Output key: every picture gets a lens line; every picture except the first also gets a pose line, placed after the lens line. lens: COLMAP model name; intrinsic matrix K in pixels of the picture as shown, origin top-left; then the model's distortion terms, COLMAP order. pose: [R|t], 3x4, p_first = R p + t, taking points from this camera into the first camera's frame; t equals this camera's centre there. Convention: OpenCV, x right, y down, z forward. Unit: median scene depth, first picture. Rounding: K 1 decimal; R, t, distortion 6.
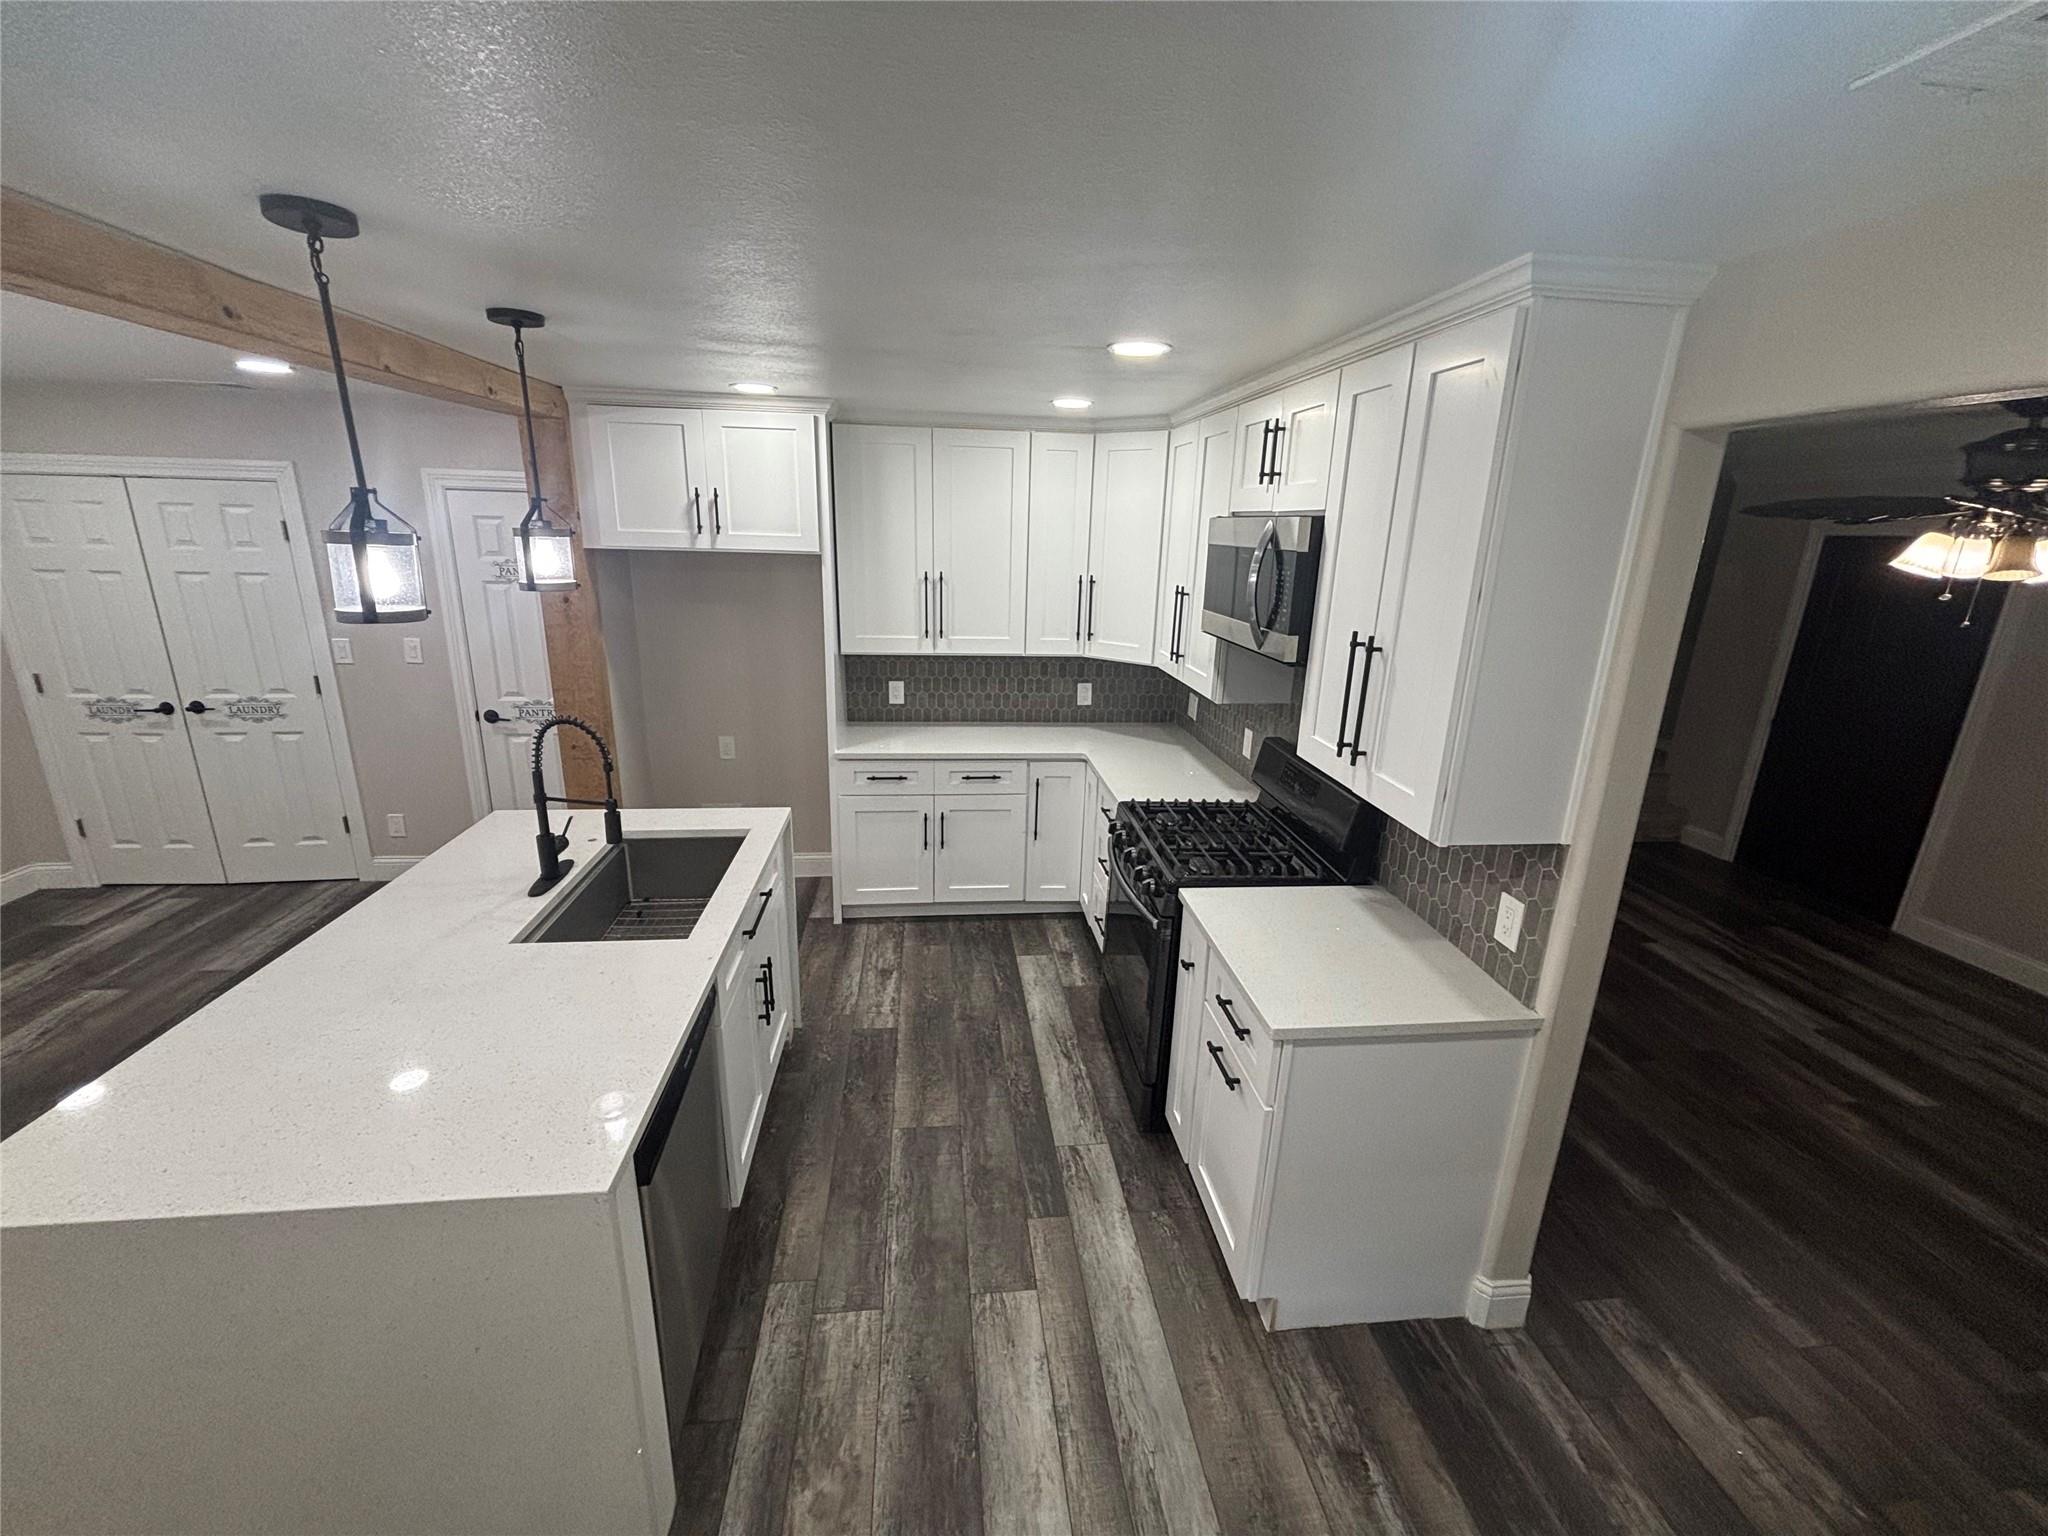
lens RADIAL K [[833.5, 0, 1032.5], [0, 833.5, 762.5], [0, 0, 1]] dist [0.001351, 0.000015]
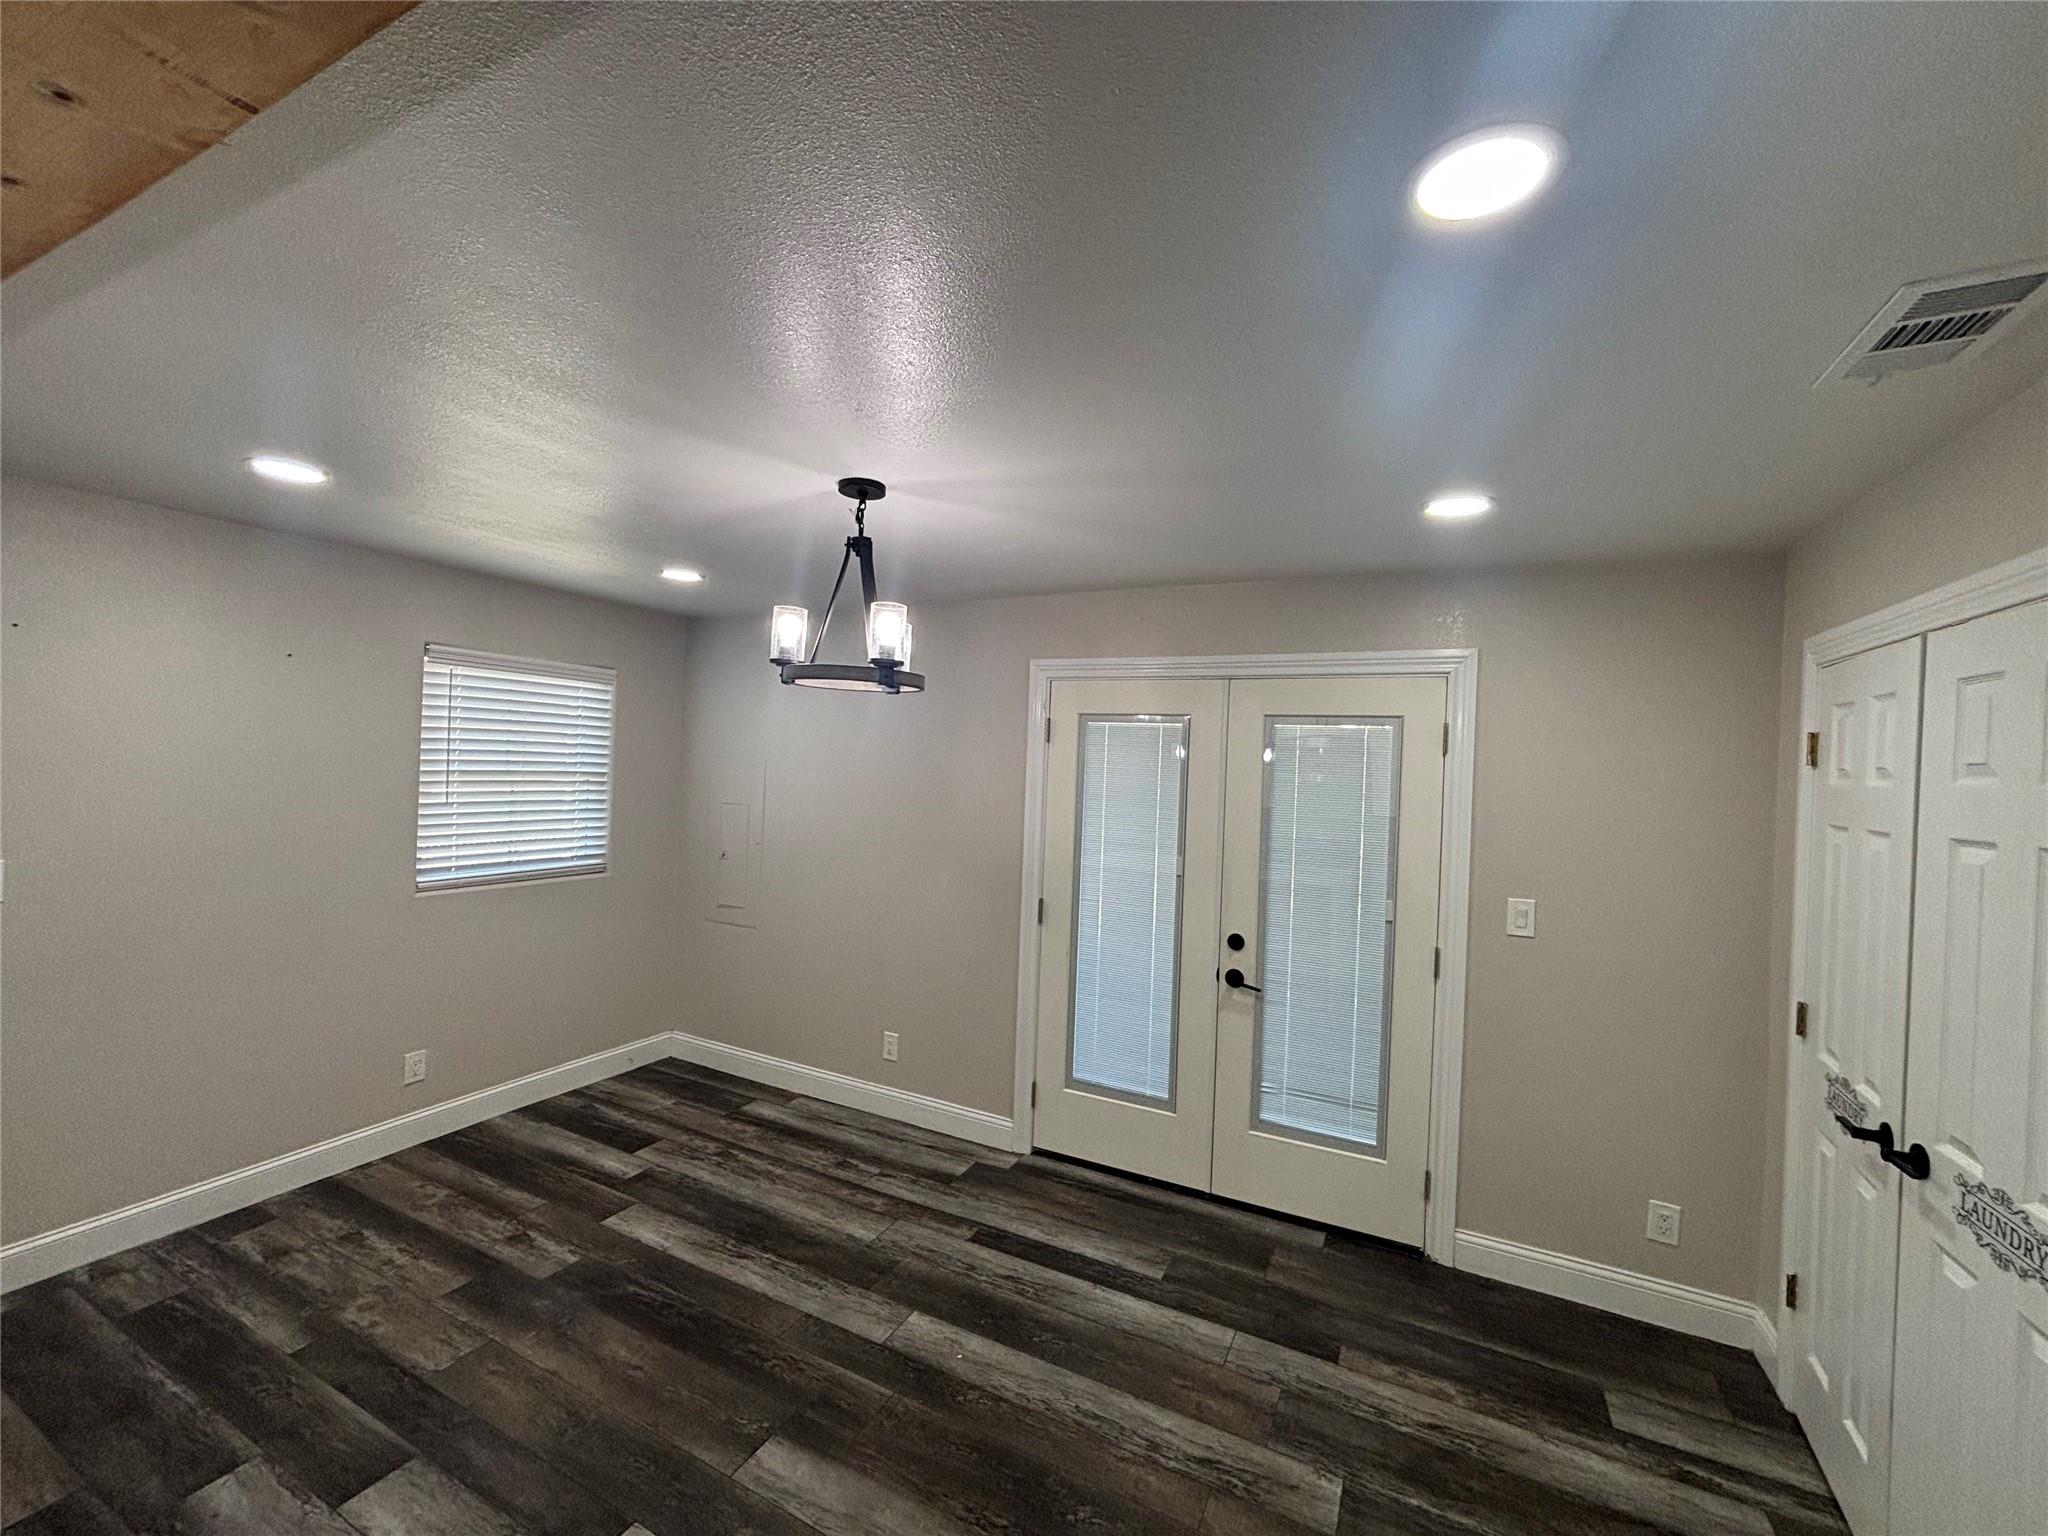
lens RADIAL K [[833.5, 0, 1031.3], [0, 833.5, 755.9], [0, 0, 1]] dist [0.001351, 0.000015]
pose [[-0.547521, -0.058566, -0.834740, -0.783337], [-0.284404, 0.951189, 0.119810, -0.342520], [0.786978, 0.303001, -0.537453, 1.560110]]
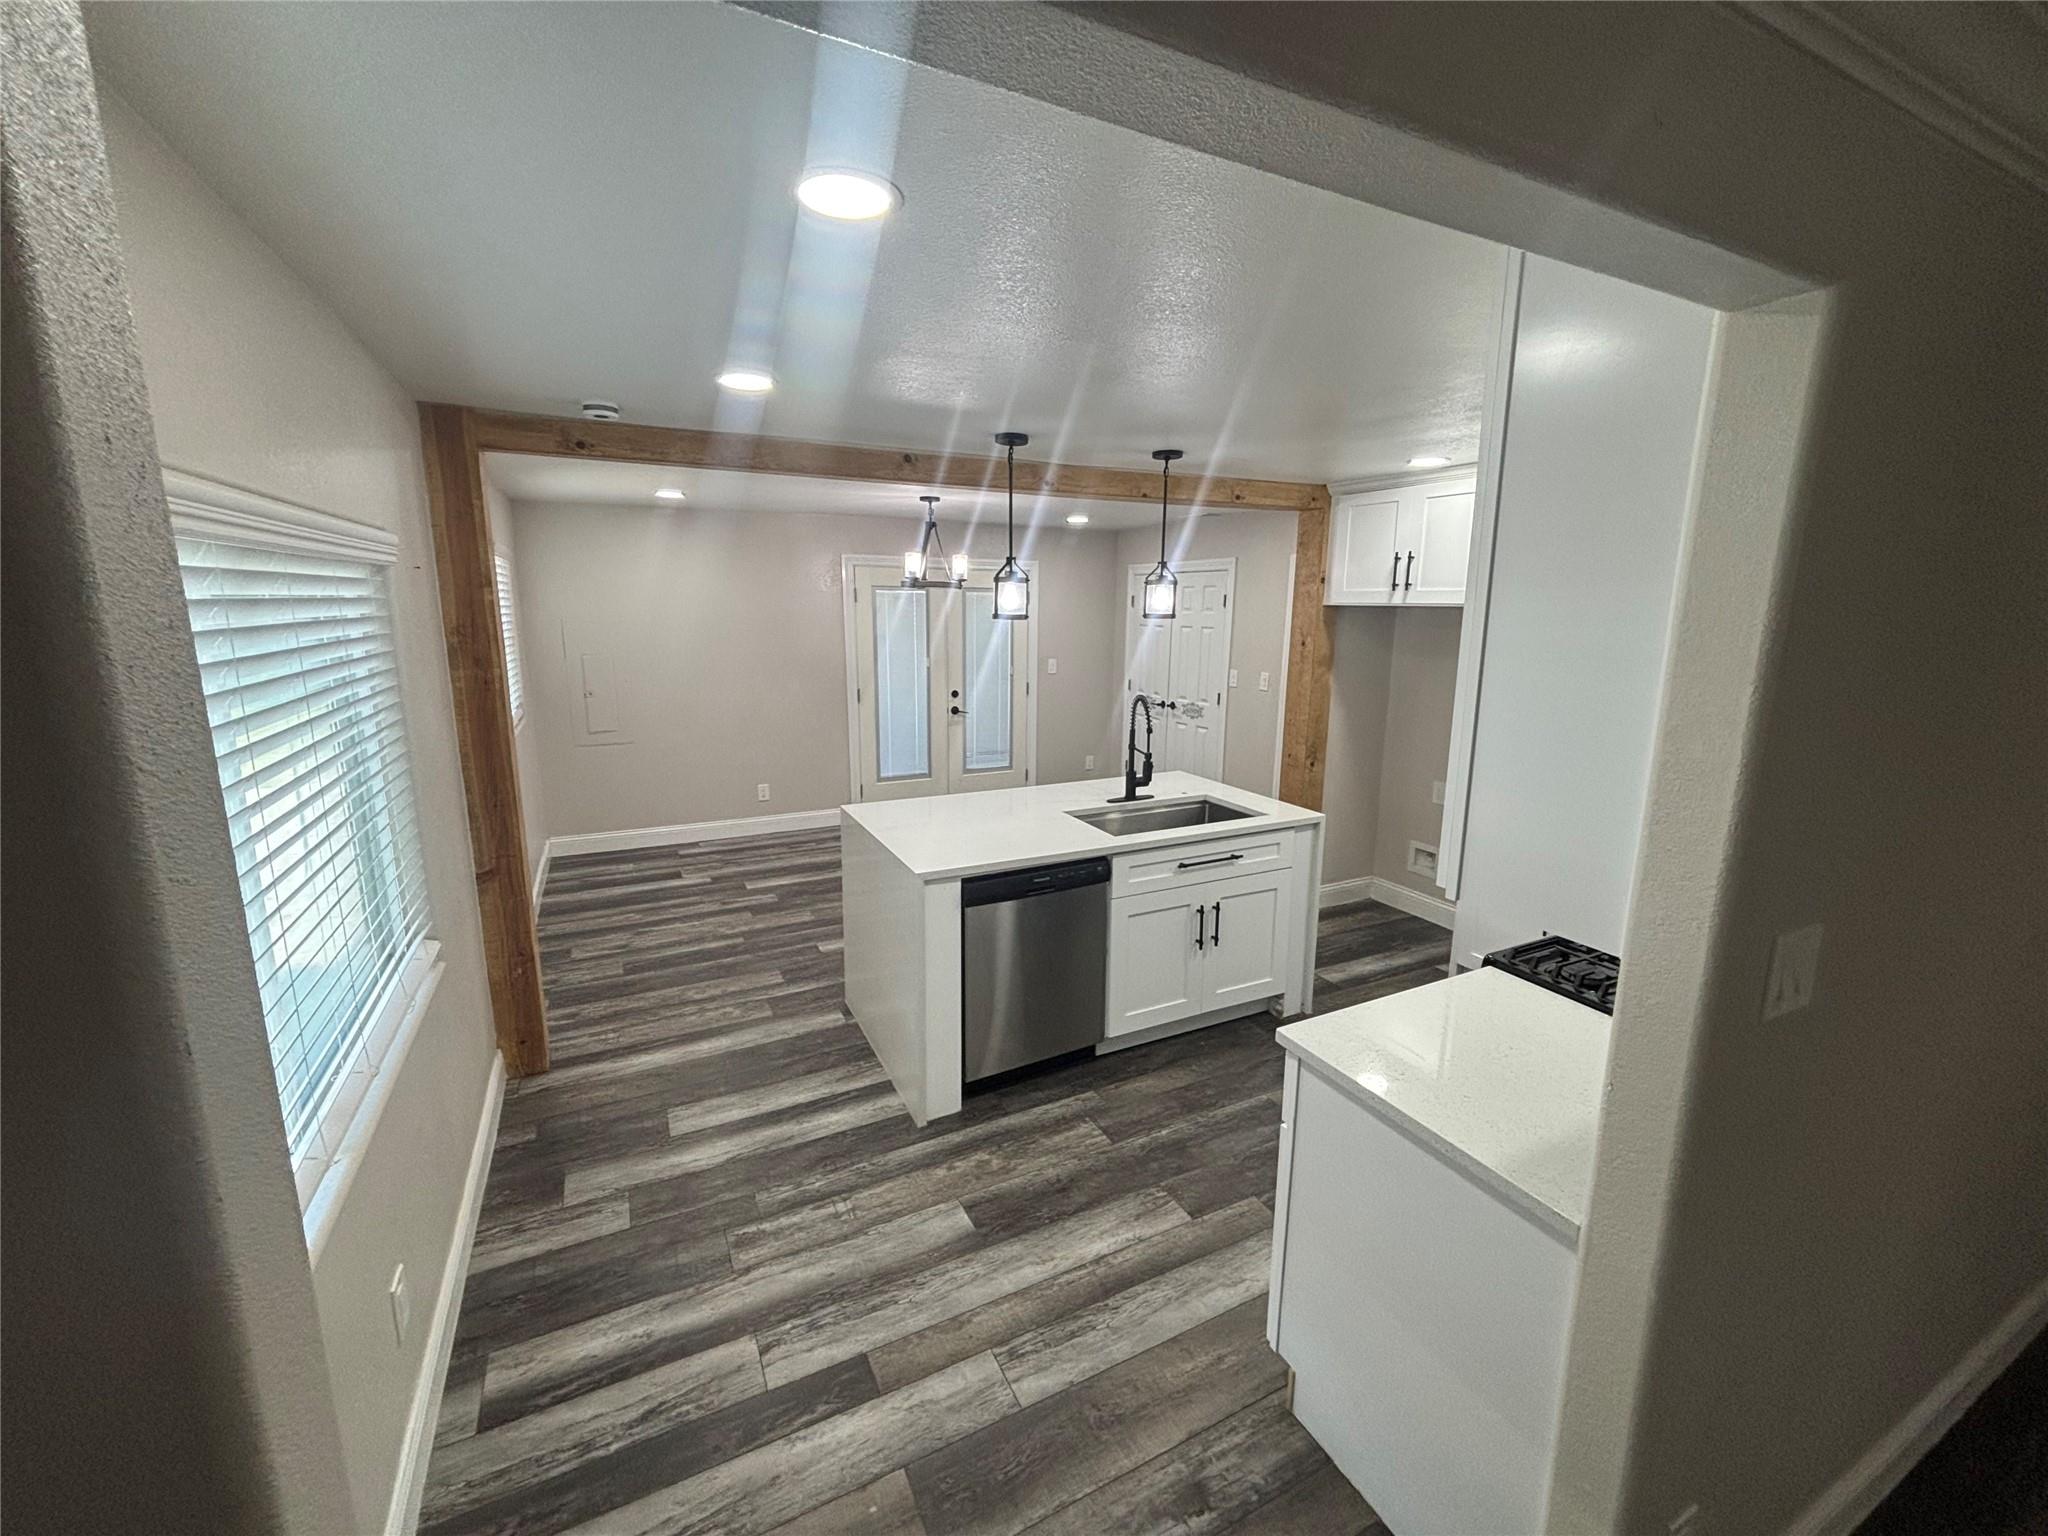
lens RADIAL K [[833.5, 0, 1027.6], [0, 833.5, 764.2], [0, 0, 1]] dist [0.001351, 0.000015]
pose [[0.345447, 0.156312, -0.925328, 0.900990], [-0.258080, 0.963834, 0.066469, 0.022942], [0.902253, 0.215848, 0.373295, 0.254623]]
